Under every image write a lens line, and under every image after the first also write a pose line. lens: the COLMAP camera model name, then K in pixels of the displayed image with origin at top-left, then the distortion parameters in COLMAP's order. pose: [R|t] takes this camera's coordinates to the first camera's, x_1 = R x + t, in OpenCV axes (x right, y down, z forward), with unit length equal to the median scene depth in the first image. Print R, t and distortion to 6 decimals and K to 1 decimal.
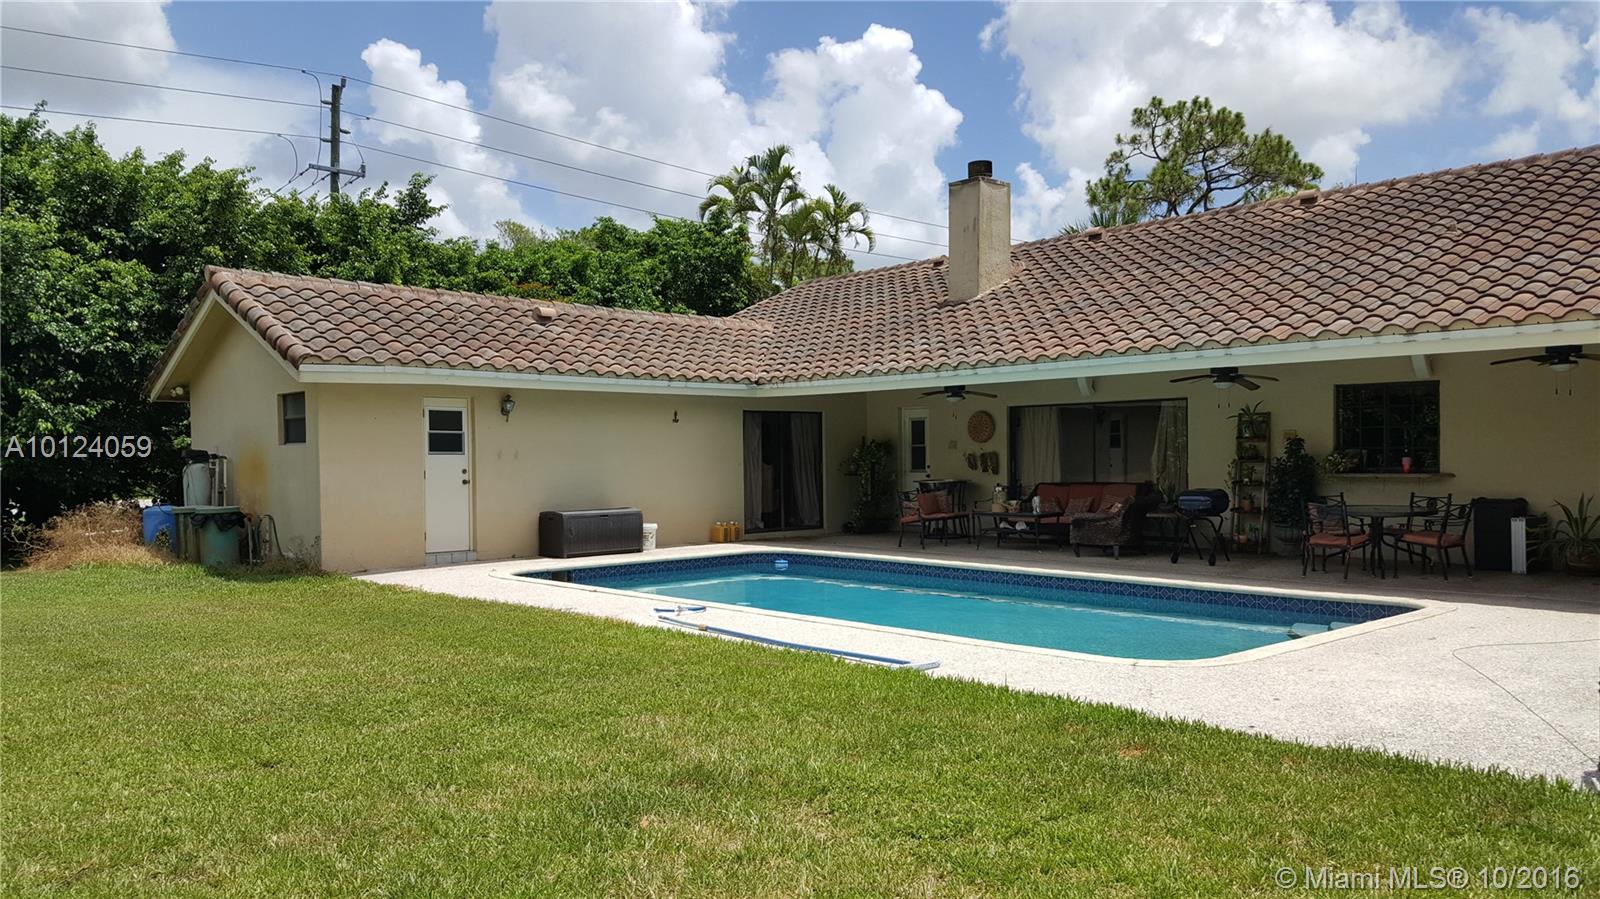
lens RADIAL K [[1223.9, 0, 795.9], [0, 1223.9, 447.7], [0, 0, 1]] dist [0.048698, -0.001610]
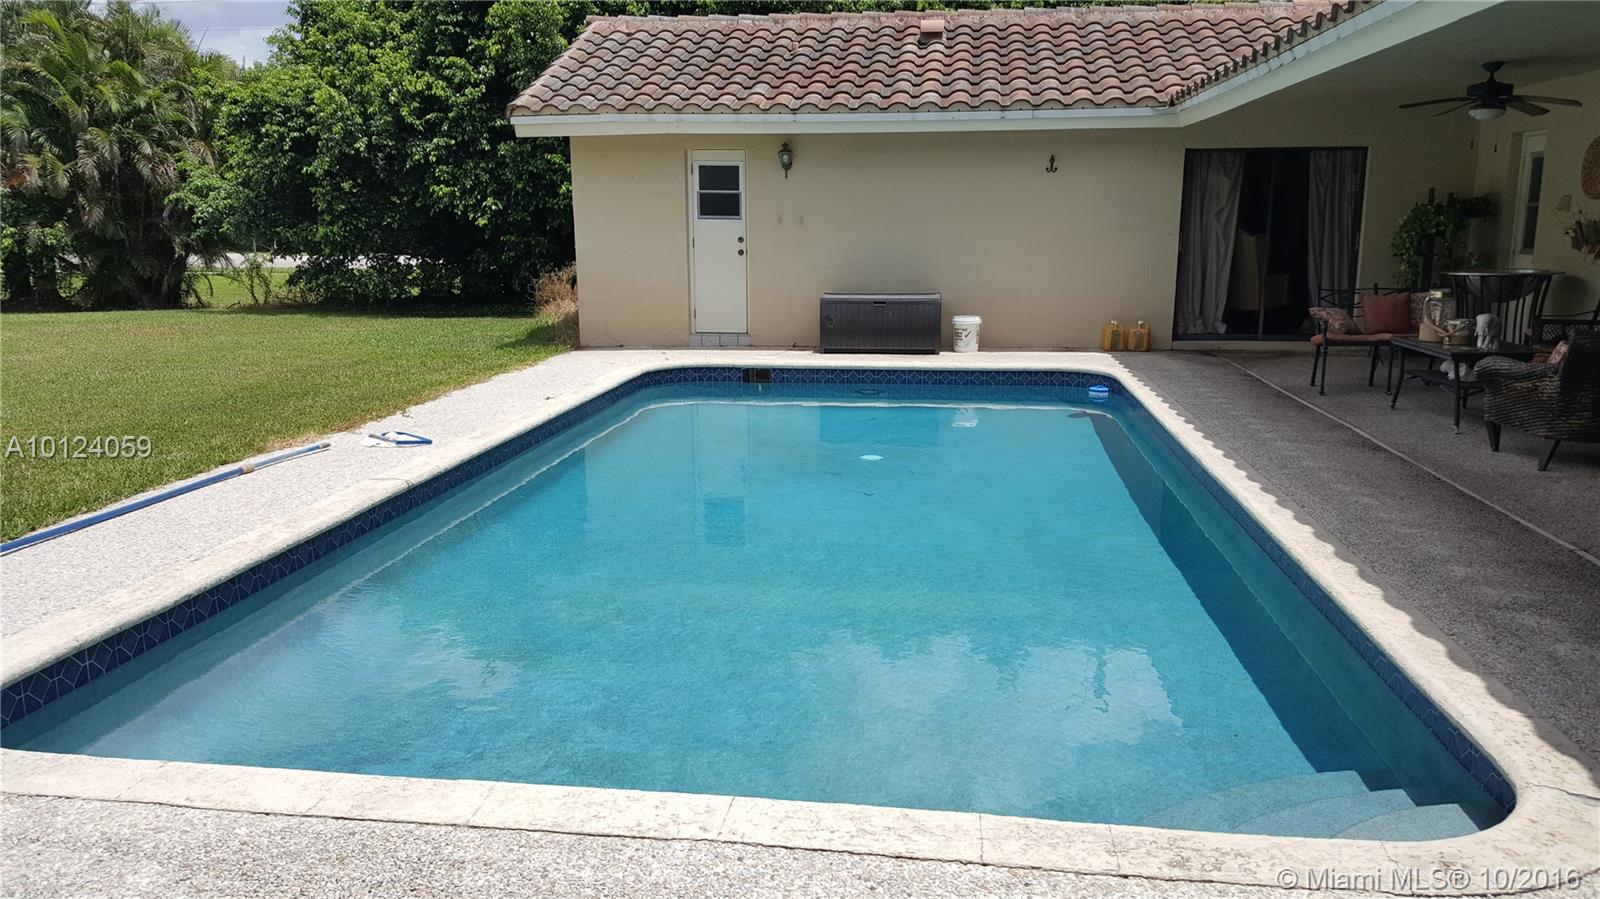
lens RADIAL K [[1223.9, 0, 796.9], [0, 1223.9, 457.4], [0, 0, 1]] dist [0.048698, -0.001610]
pose [[0.625581, 0.156661, -0.764268, 0.413279], [0.003056, 0.979131, 0.203206, -0.004919], [0.780153, -0.129458, 0.612047, 0.486934]]
